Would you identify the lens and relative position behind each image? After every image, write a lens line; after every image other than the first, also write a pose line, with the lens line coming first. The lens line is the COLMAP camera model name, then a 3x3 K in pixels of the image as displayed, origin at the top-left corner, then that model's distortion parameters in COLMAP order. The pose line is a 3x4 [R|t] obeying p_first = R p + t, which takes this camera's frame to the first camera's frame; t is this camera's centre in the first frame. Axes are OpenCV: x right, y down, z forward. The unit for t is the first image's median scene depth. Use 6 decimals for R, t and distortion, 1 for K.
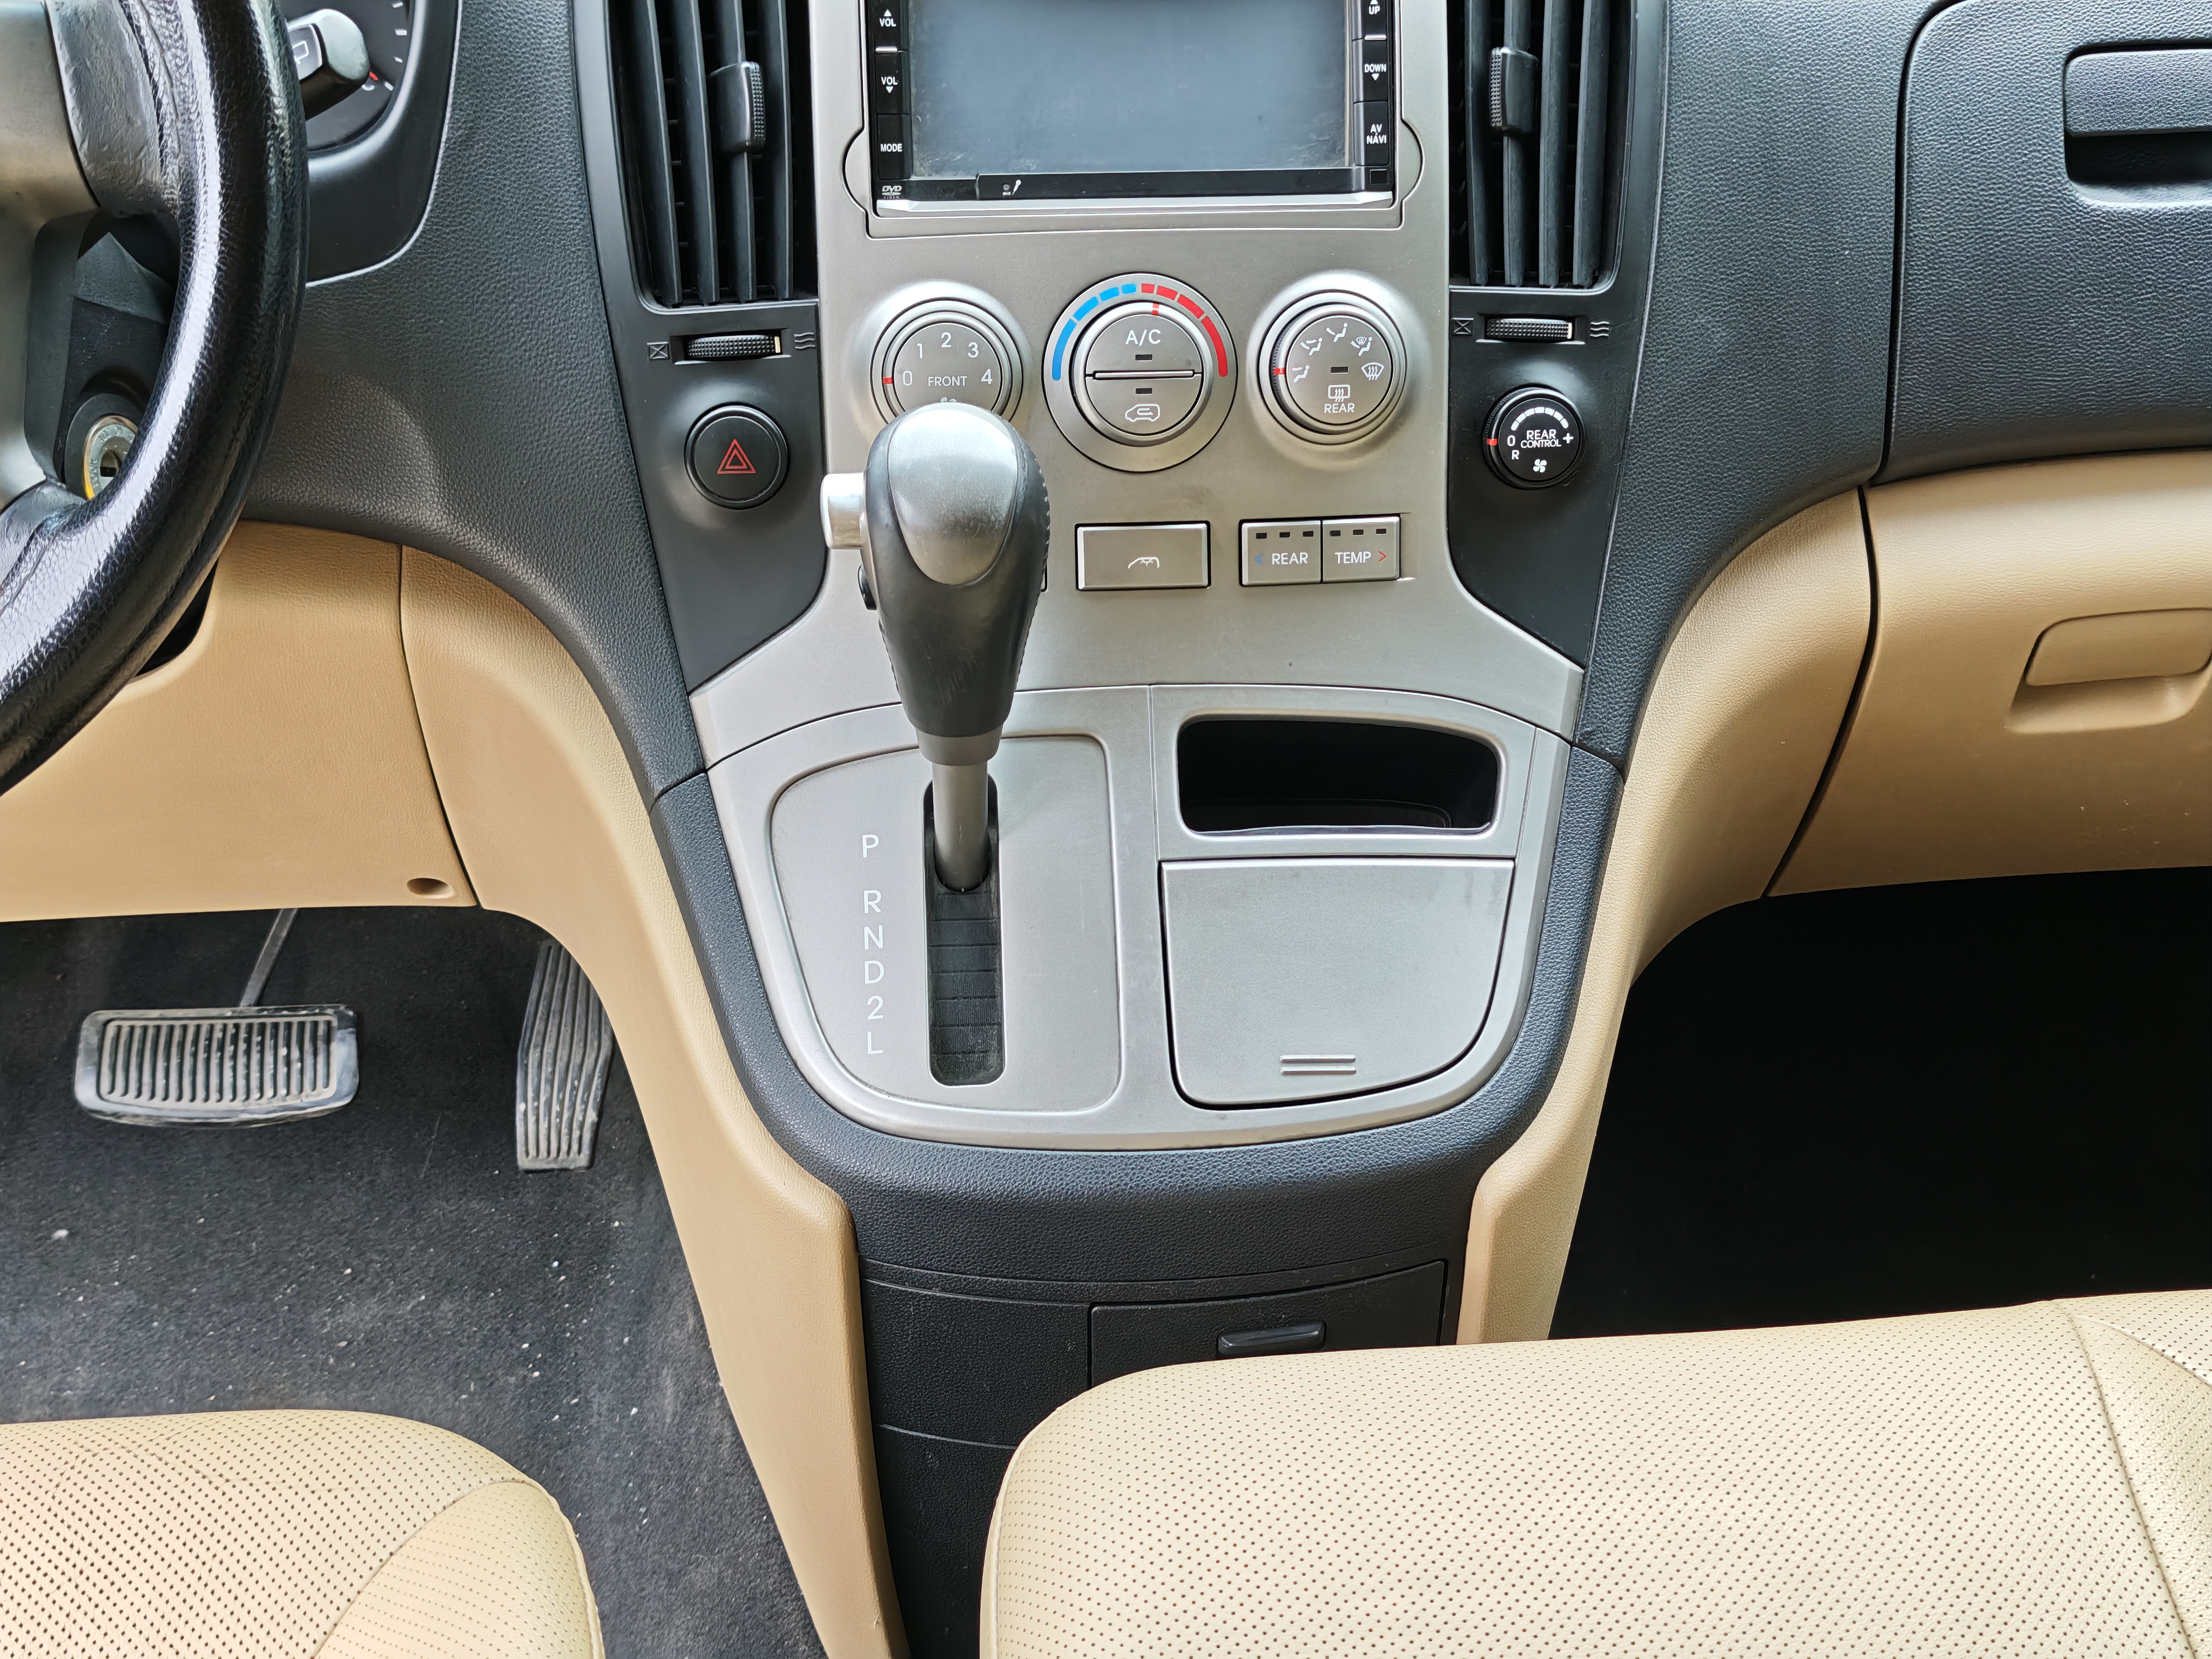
lens RADIAL K [[3004.9, 0, 1104.4], [0, 3004.9, 780.4], [0, 0, 1]] dist [0.218196, -1.040616]
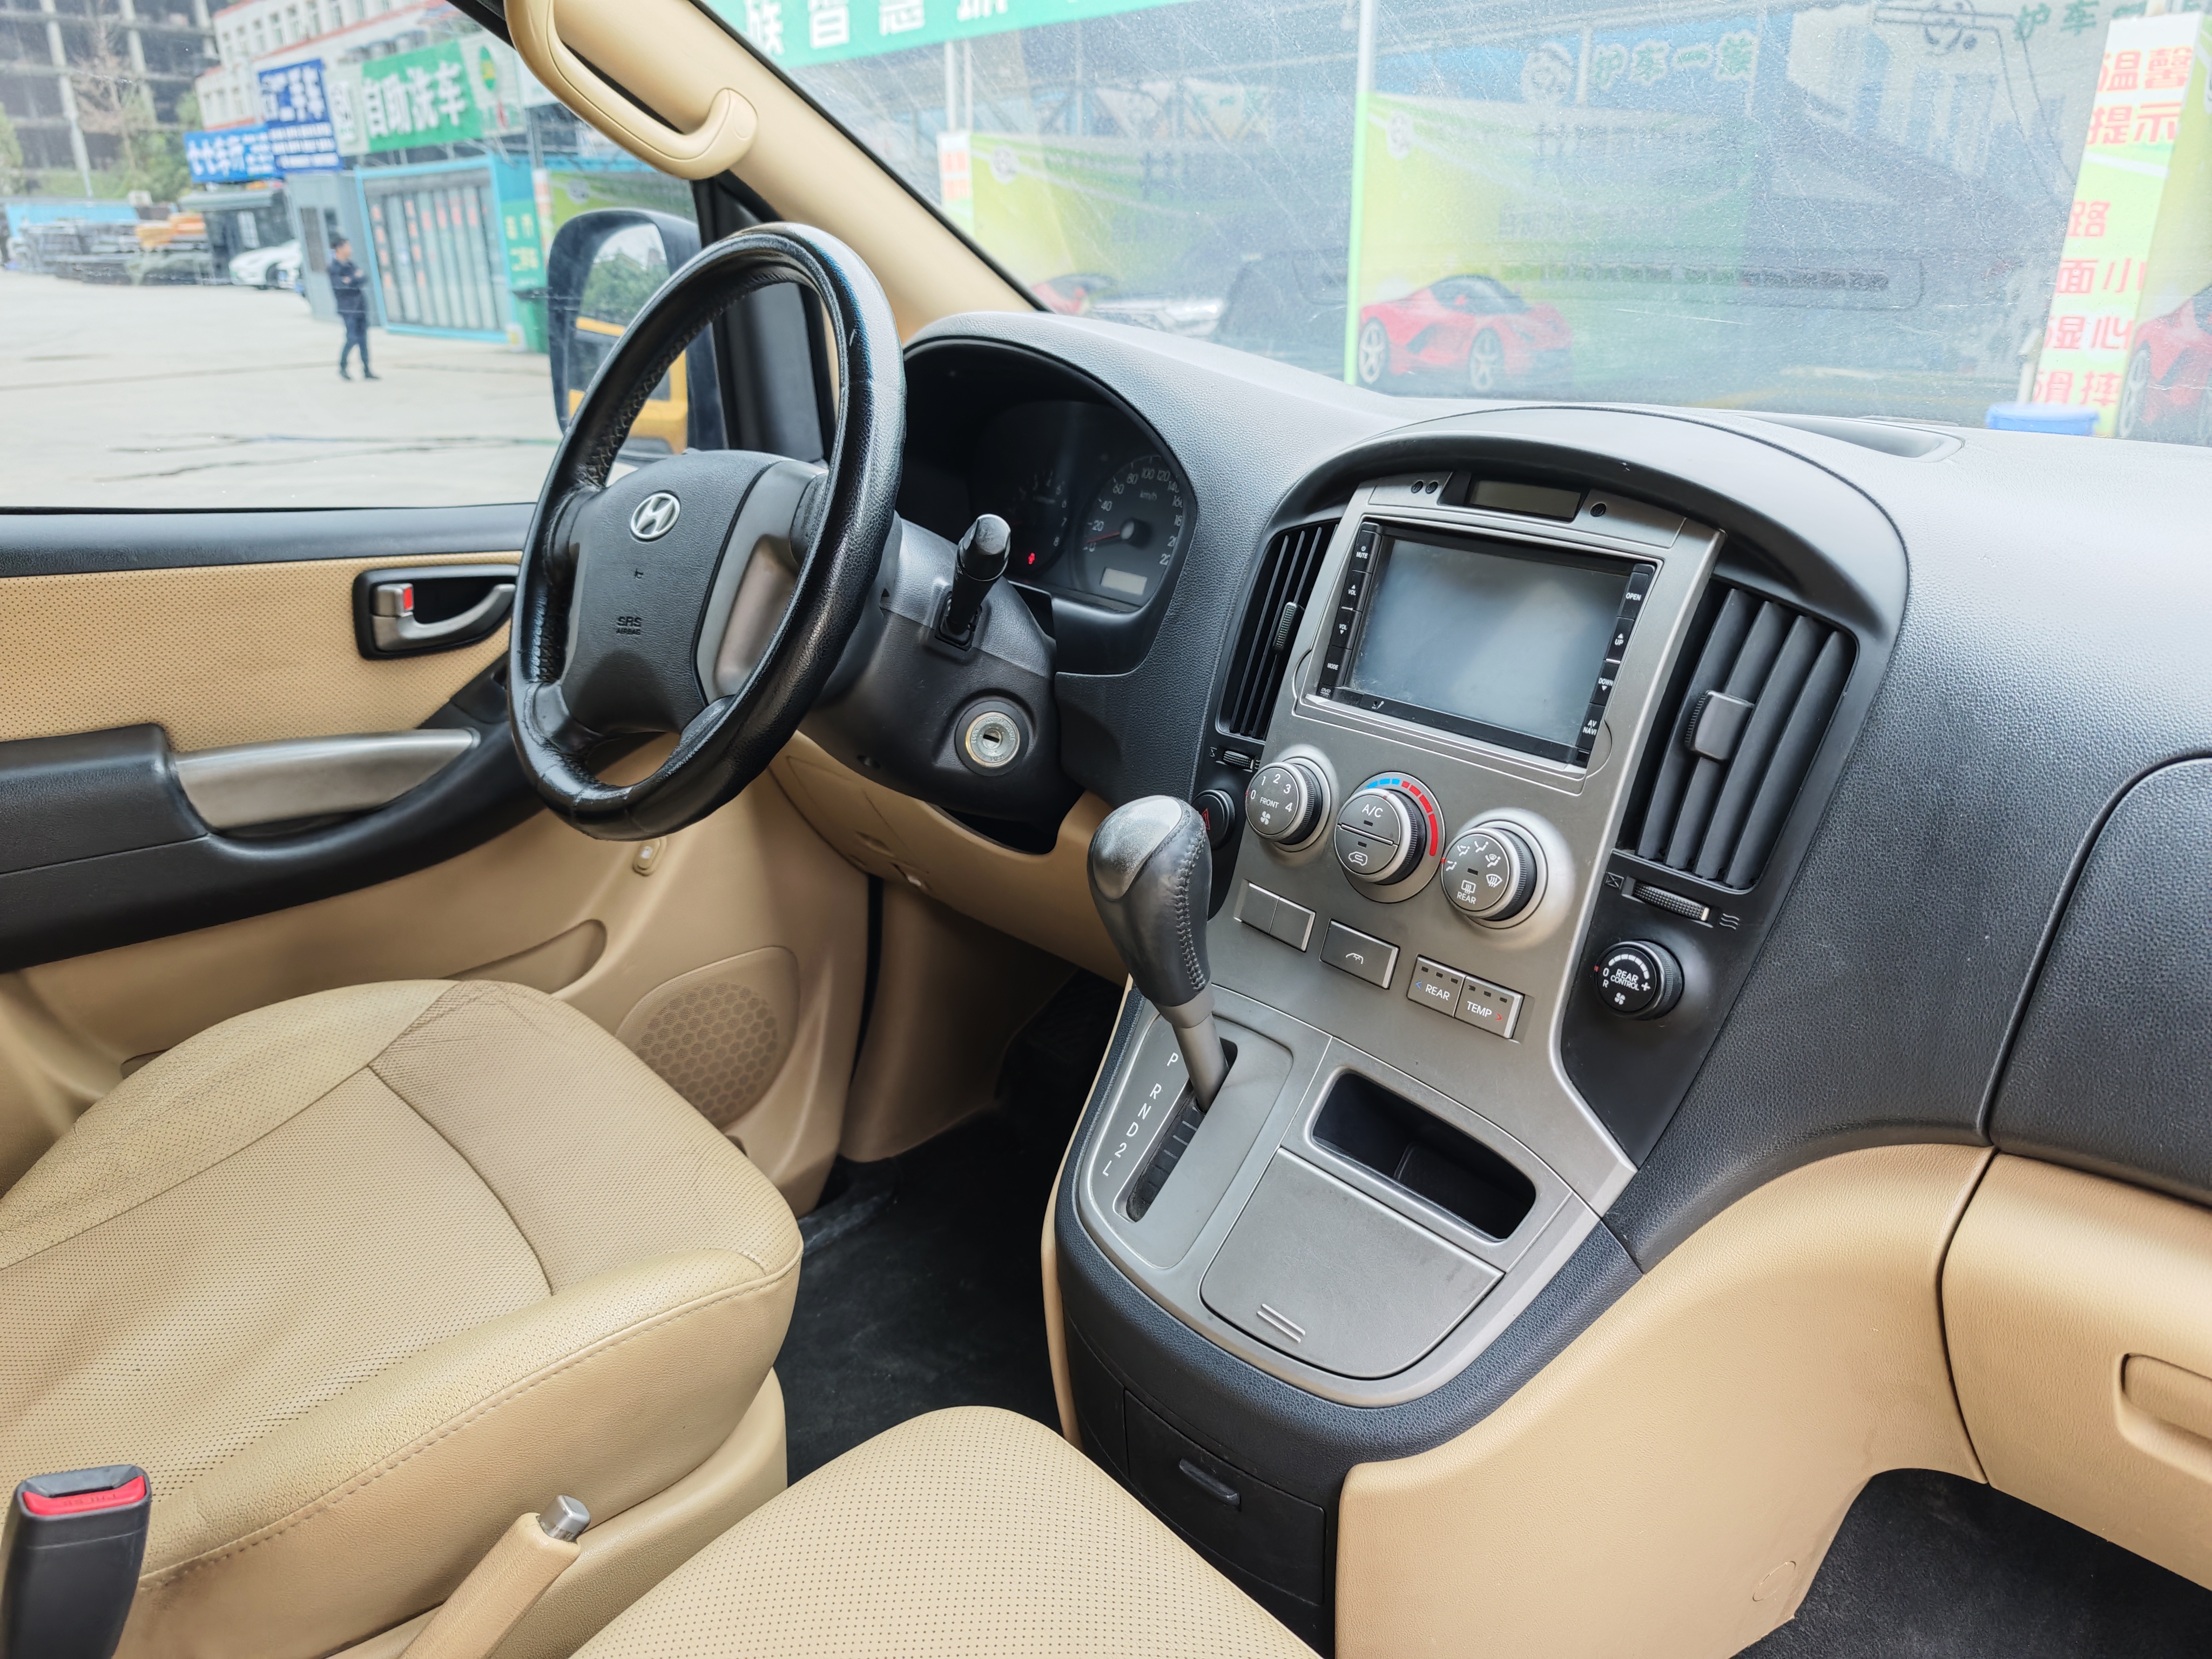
lens RADIAL K [[1564.0, 0, 1106.0], [0, 1564.0, 829.5], [0, 0, 1]] dist [0.007780, 0.005592]
pose [[0.556491, 0.272489, -0.784900, 0.522605], [-0.371118, 0.926734, 0.058608, -0.127944], [0.743364, 0.258676, 0.616845, 0.405358]]
